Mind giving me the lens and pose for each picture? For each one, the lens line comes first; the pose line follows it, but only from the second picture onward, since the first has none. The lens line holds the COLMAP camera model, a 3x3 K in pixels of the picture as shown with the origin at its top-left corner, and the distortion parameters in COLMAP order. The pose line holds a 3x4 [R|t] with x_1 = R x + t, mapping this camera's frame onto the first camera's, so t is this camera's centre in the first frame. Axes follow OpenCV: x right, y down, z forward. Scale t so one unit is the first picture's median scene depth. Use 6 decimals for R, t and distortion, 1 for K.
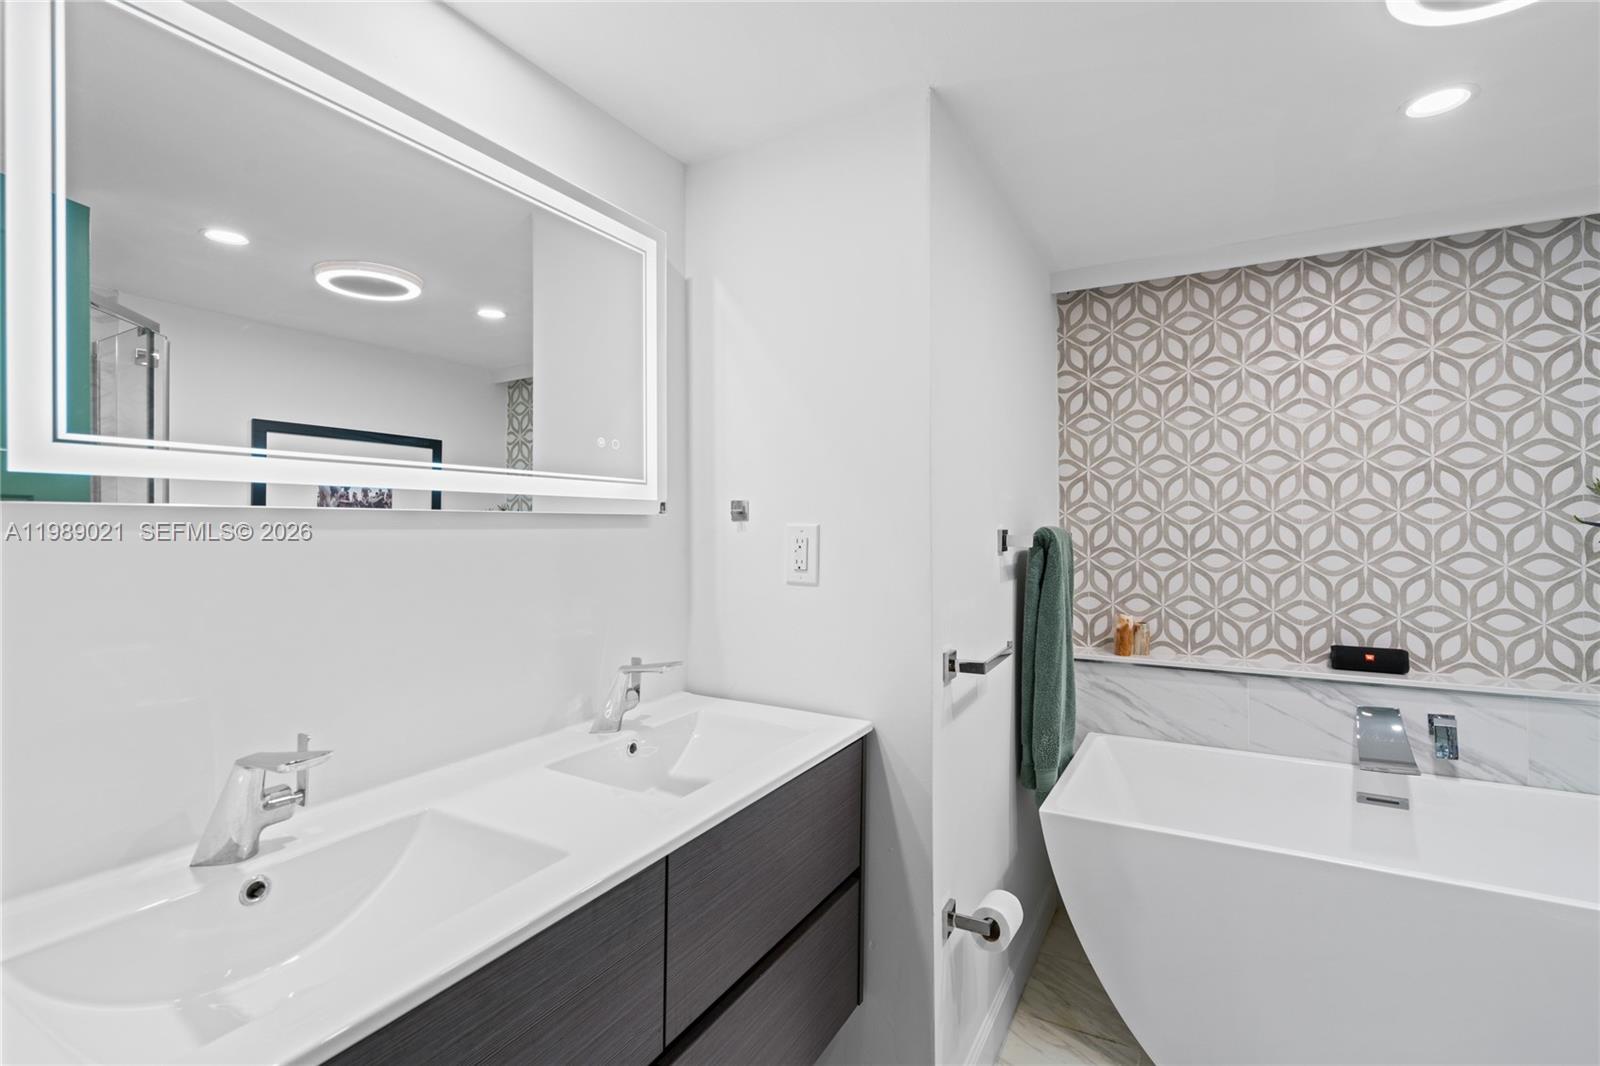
lens RADIAL K [[715.5, 0, 800.0], [0, 715.5, 533.0], [0, 0, 1]] dist [-0.003729, 0.000128]
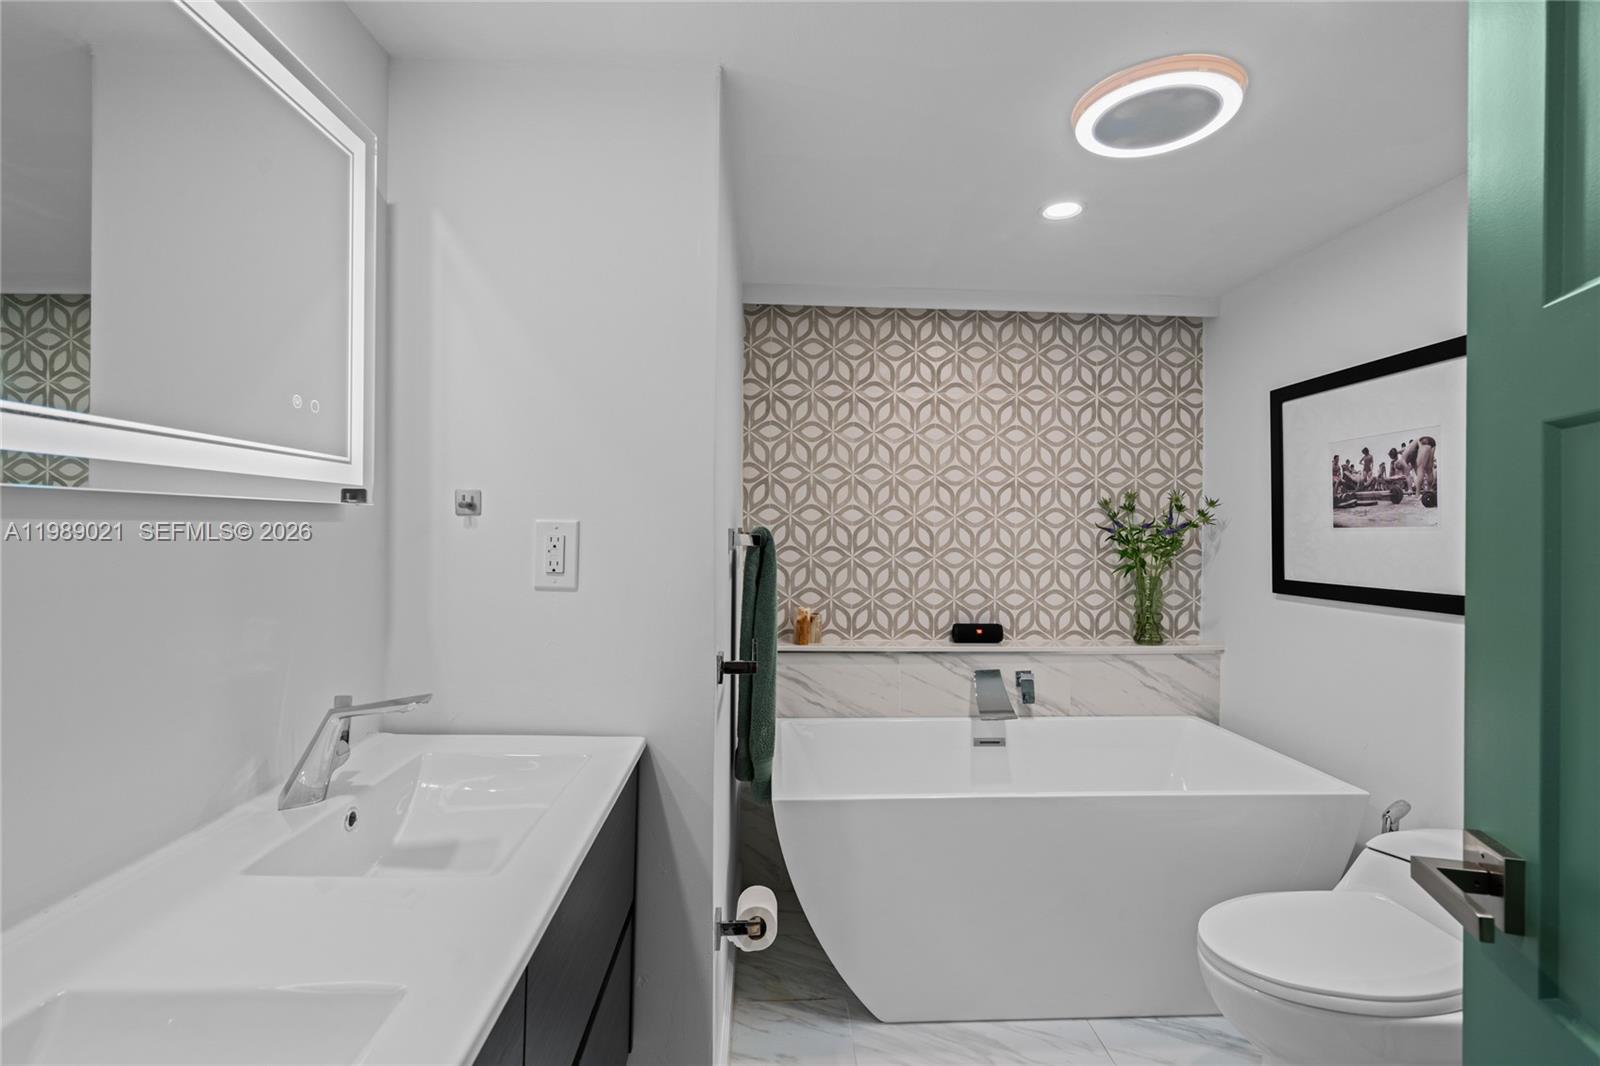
lens RADIAL K [[715.5, 0, 800.0], [0, 715.5, 533.0], [0, 0, 1]] dist [-0.003729, 0.000128]
pose [[0.850161, 0.006237, 0.526485, -0.137099], [-0.007072, 0.999975, -0.000426, 0.000937], [-0.526475, -0.003362, 0.850184, 0.075321]]
